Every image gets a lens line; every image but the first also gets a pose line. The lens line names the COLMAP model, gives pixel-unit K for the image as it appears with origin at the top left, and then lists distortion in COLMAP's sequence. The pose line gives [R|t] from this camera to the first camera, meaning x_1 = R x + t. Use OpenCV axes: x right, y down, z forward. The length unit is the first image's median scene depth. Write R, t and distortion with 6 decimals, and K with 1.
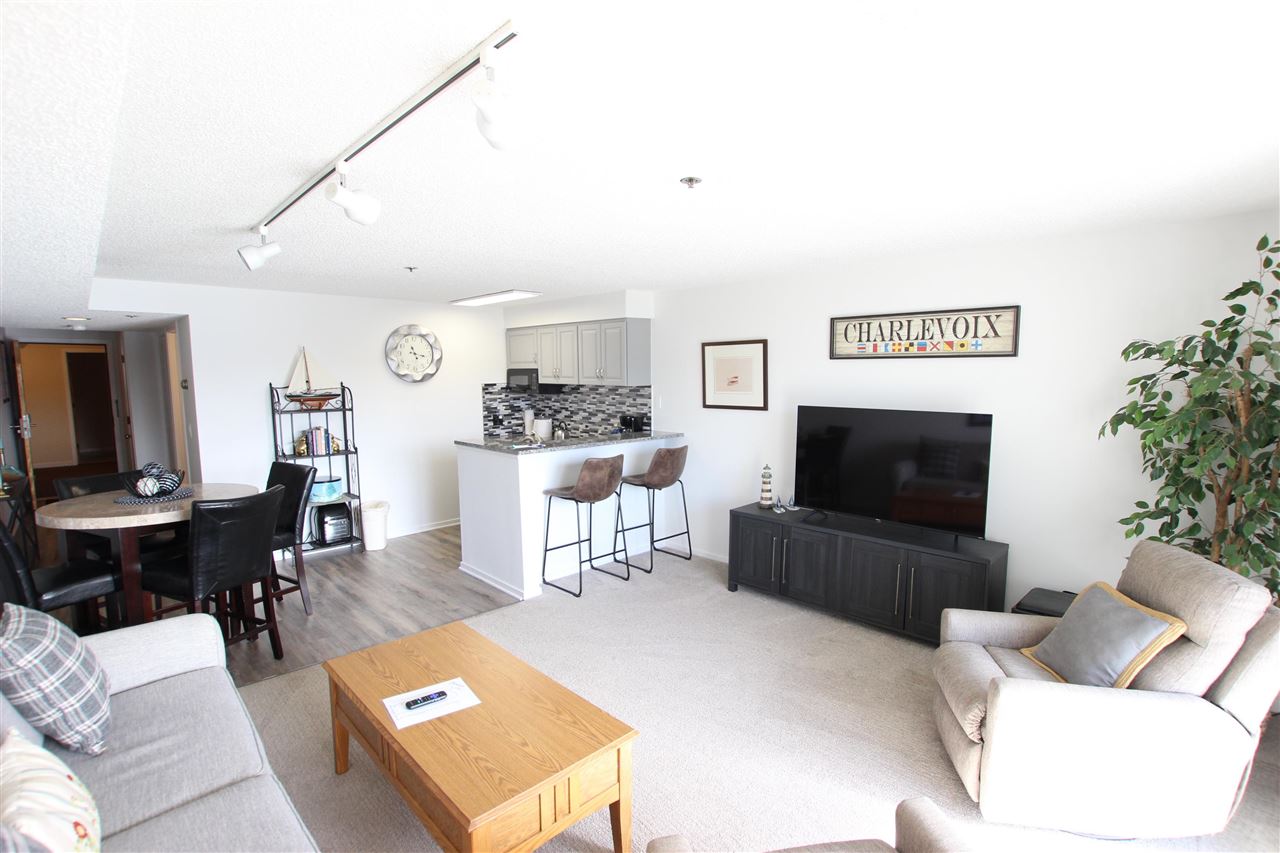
lens RADIAL K [[598.3, 0, 643.7], [0, 598.3, 431.8], [0, 0, 1]] dist [-0.028900, 0.001491]
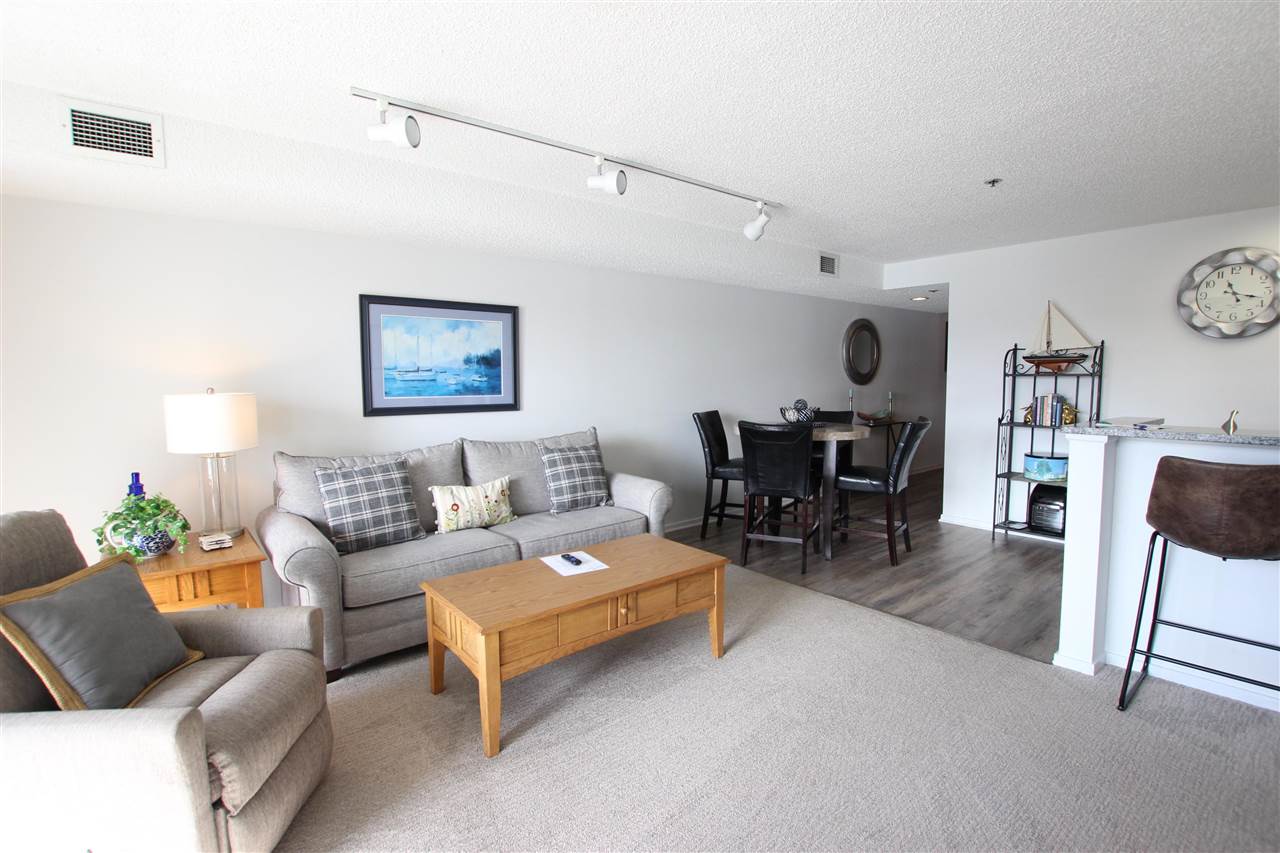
lens RADIAL K [[598.3, 0, 643.7], [0, 598.3, 431.8], [0, 0, 1]] dist [-0.028900, 0.001491]
pose [[-0.084954, 0.096758, -0.991676, 0.348554], [-0.090266, 0.990434, 0.104370, 0.010894], [0.992288, 0.098382, -0.075407, 0.482970]]
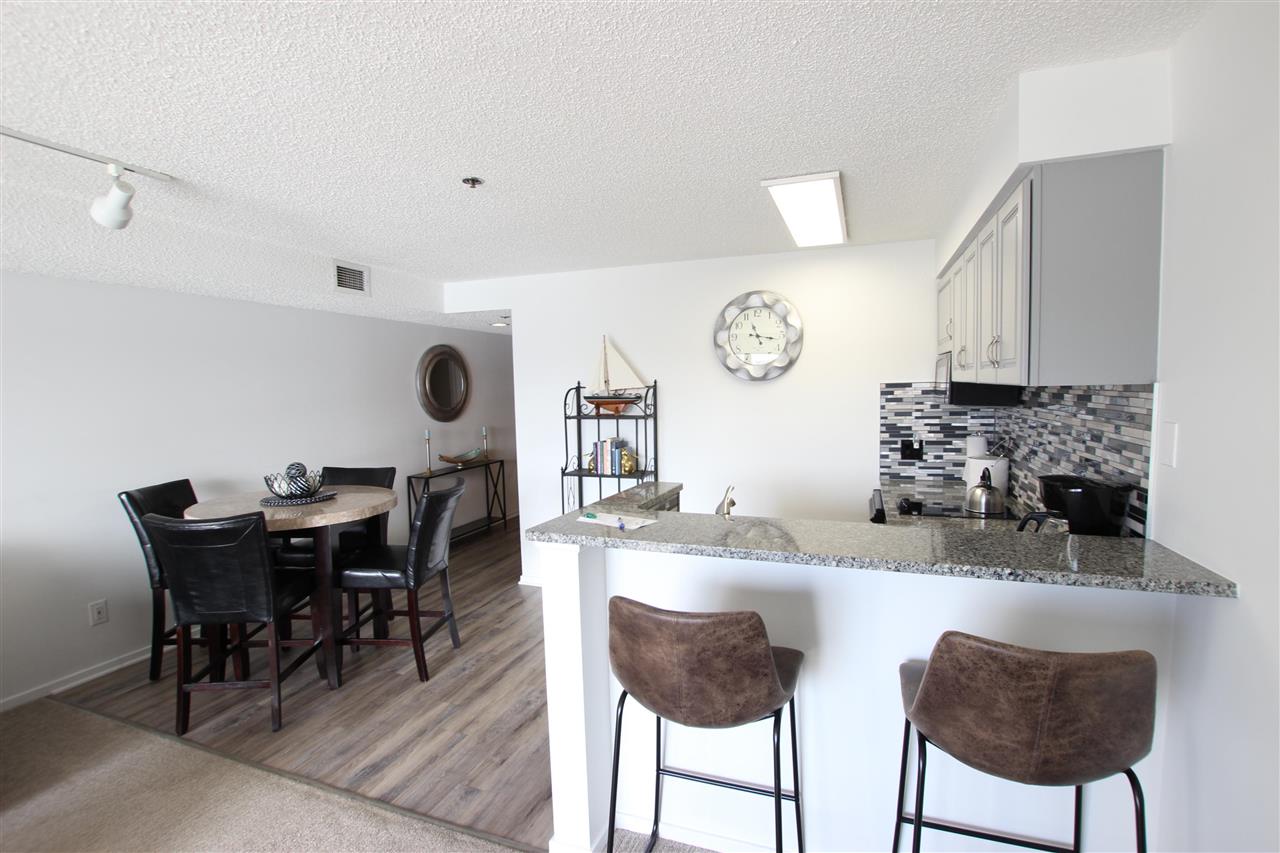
lens RADIAL K [[598.3, 0, 643.7], [0, 598.3, 431.8], [0, 0, 1]] dist [-0.028900, 0.001491]
pose [[0.428238, 0.067270, -0.901159, 0.171419], [-0.076371, 0.996352, 0.038084, -0.048775], [0.900433, 0.052514, 0.431813, 0.696469]]
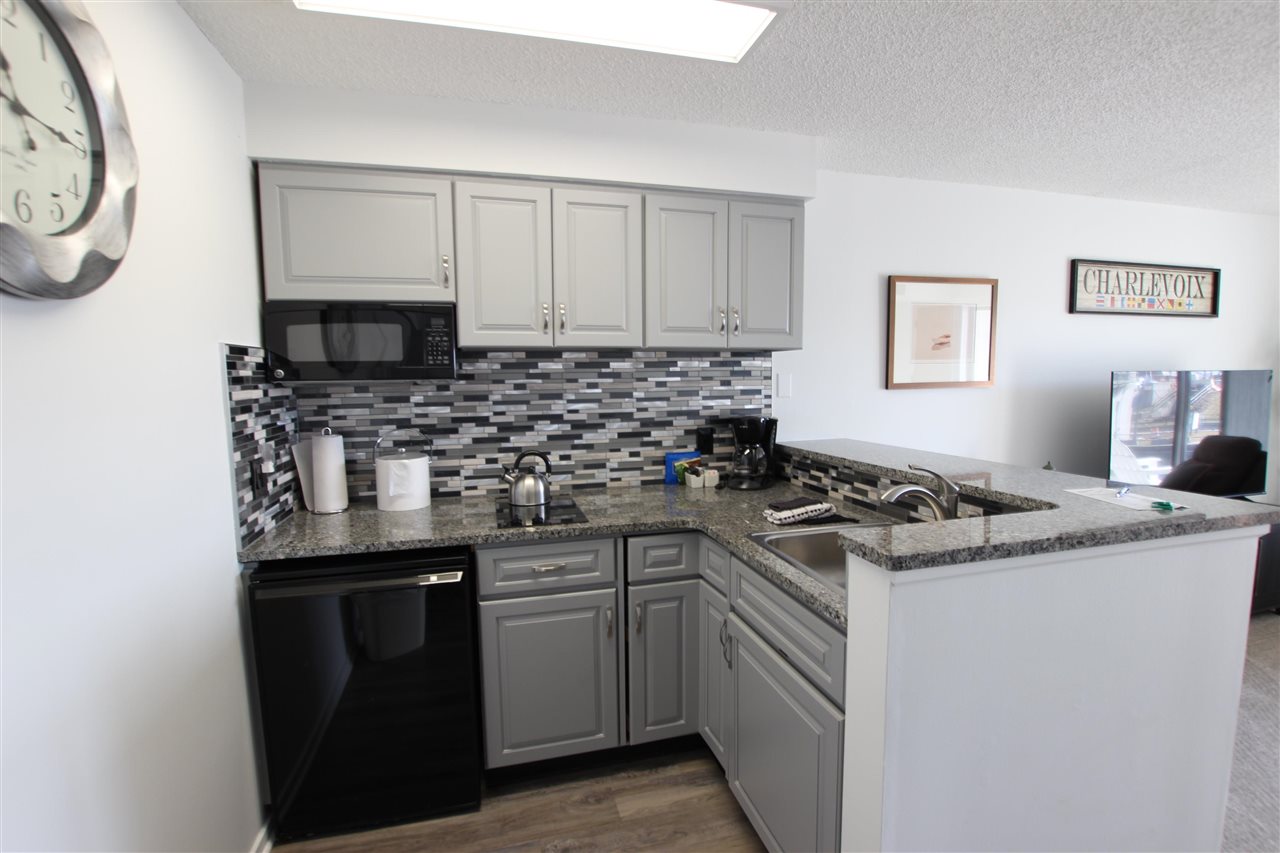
lens RADIAL K [[598.3, 0, 643.7], [0, 598.3, 431.8], [0, 0, 1]] dist [-0.028900, 0.001491]
pose [[0.479167, -0.087829, 0.873318, -0.502847], [0.098491, 0.994077, 0.045934, -0.047343], [-0.872180, 0.064004, 0.484979, 0.902569]]
